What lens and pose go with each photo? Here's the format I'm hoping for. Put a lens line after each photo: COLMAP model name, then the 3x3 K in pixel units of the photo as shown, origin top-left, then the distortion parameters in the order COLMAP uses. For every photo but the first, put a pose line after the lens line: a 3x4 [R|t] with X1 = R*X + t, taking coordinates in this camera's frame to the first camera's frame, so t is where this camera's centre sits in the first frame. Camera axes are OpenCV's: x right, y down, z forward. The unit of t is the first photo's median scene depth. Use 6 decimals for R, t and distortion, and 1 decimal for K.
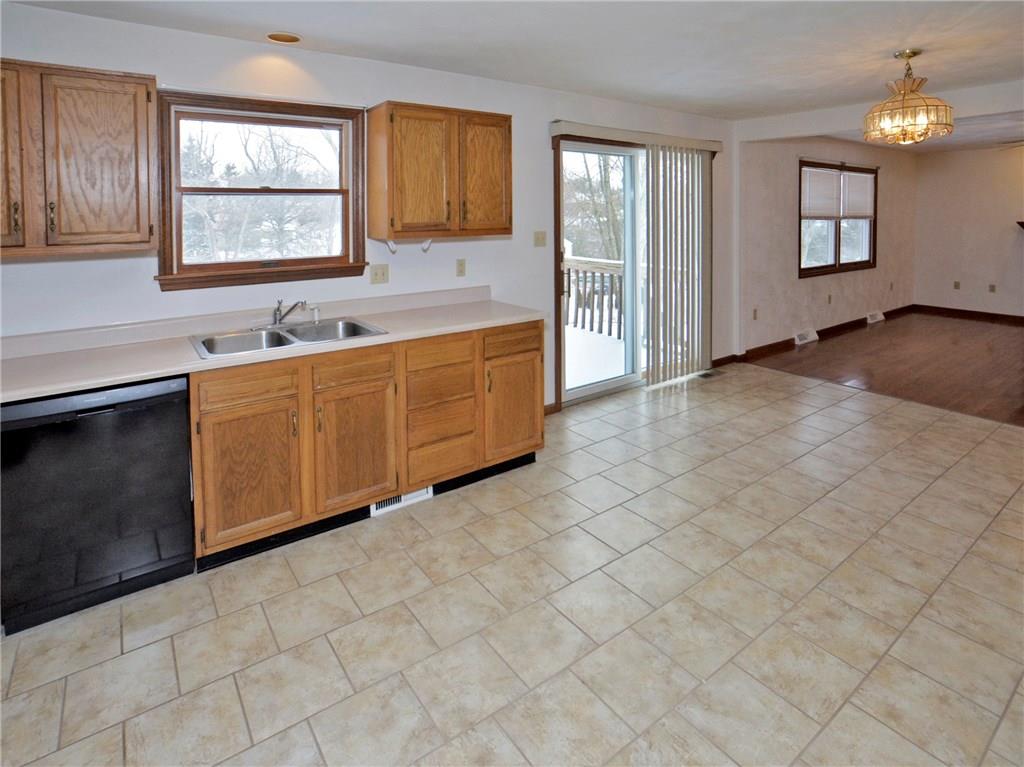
lens RADIAL K [[542.1, 0, 490.1], [0, 542.1, 241.4], [0, 0, 1]] dist [-0.036386, 0.004219]
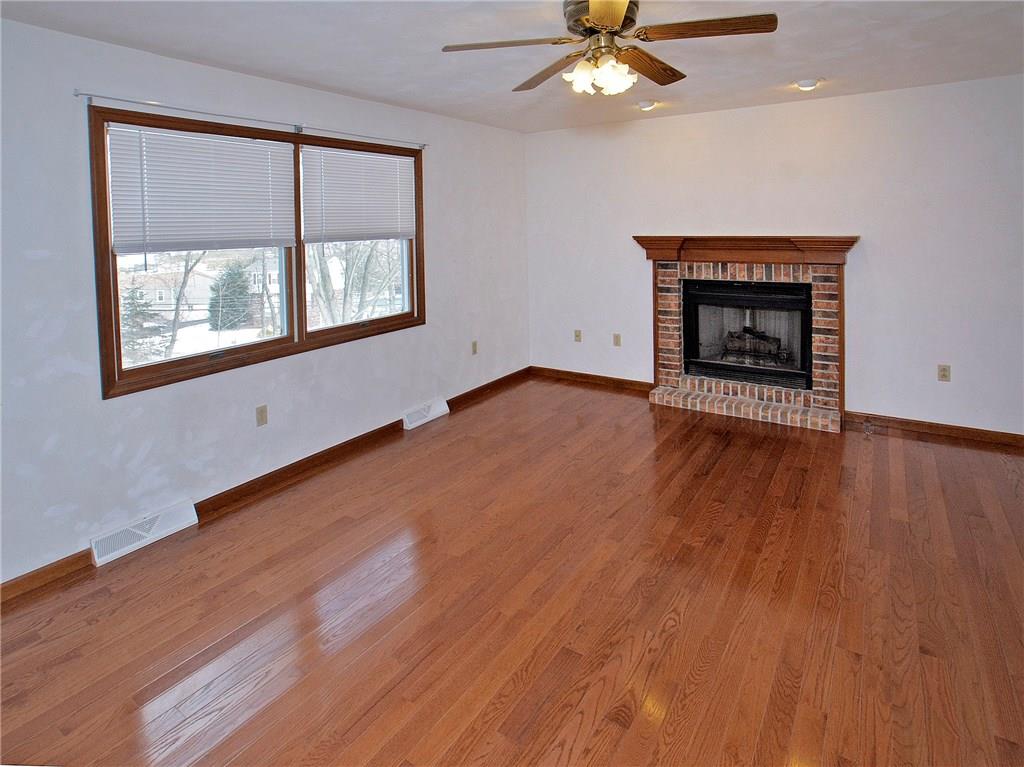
lens RADIAL K [[574.8, 0, 504.3], [0, 574.8, 240.7], [0, 0, 1]] dist [-0.029957, -0.000078]
pose [[0.932835, -0.029590, 0.359088, 0.591129], [0.035871, 0.999298, -0.010841, -0.029144], [-0.358515, 0.022994, 0.933241, 0.406518]]
